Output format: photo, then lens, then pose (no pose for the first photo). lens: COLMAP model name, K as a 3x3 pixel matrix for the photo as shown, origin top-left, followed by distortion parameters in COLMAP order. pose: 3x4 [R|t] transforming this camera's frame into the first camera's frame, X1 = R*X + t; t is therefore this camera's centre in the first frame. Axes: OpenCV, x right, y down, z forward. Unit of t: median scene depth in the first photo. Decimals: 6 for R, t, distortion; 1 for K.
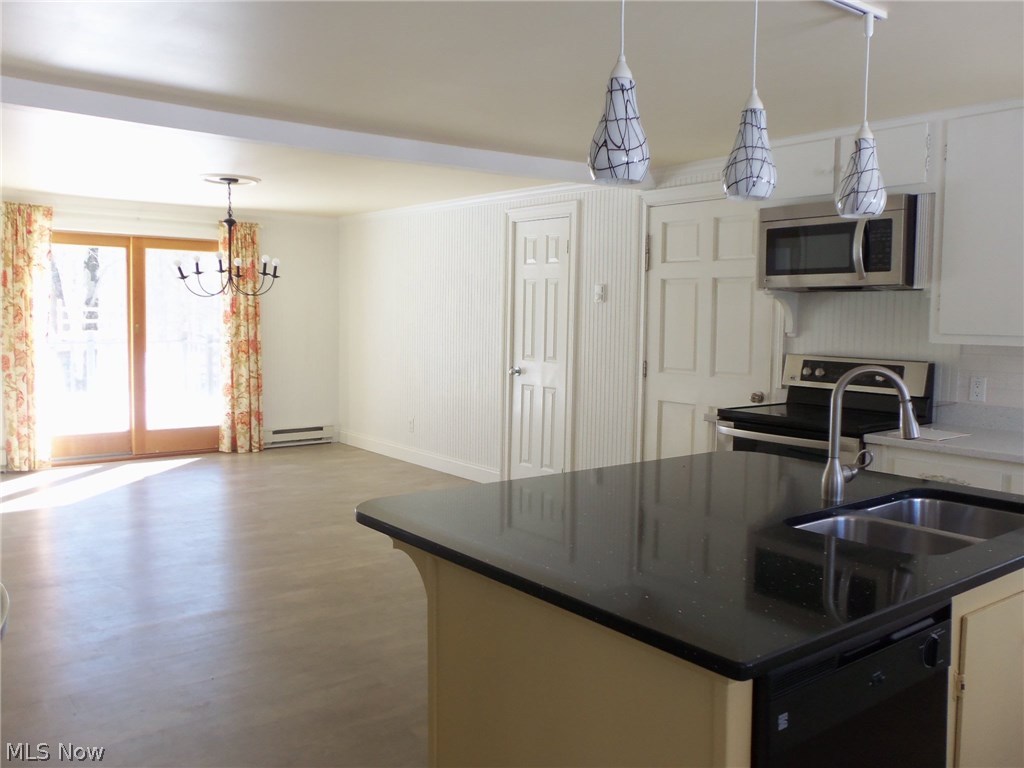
lens RADIAL K [[860.9, 0, 517.2], [0, 860.9, 377.7], [0, 0, 1]] dist [-0.029121, 0.027196]
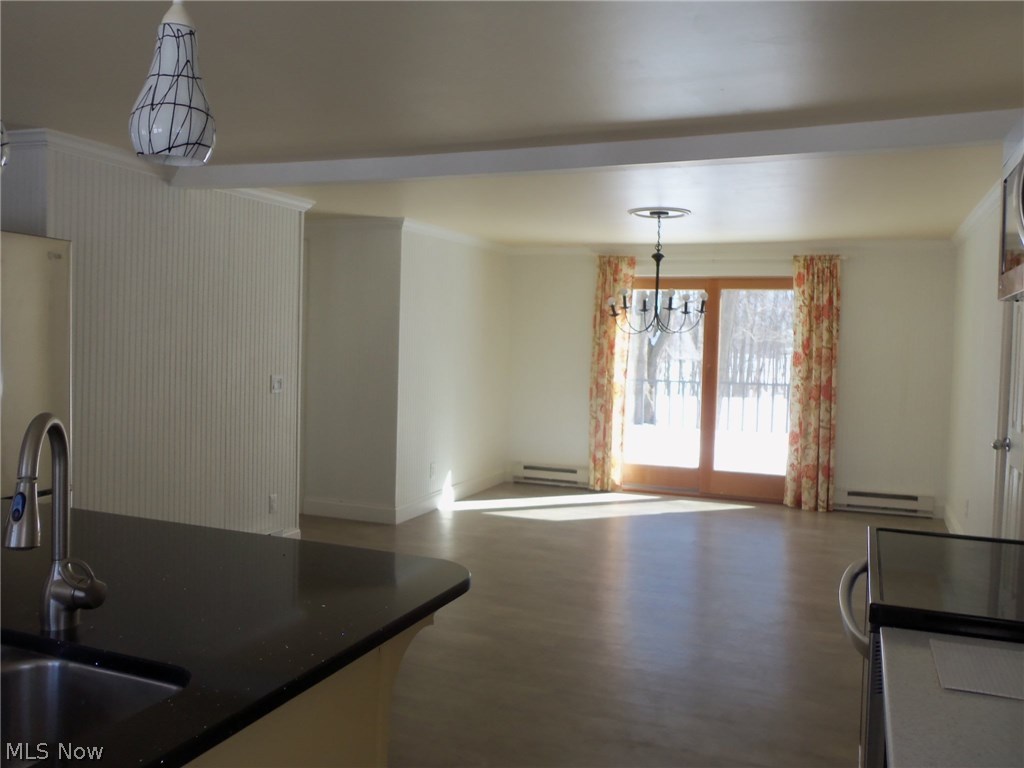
lens RADIAL K [[860.9, 0, 505.3], [0, 860.9, 375.9], [0, 0, 1]] dist [-0.029121, 0.027196]
pose [[0.496279, 0.031485, -0.867592, 0.301841], [-0.082505, 0.996530, -0.011030, -0.016869], [0.864234, 0.077055, 0.497154, 0.273327]]
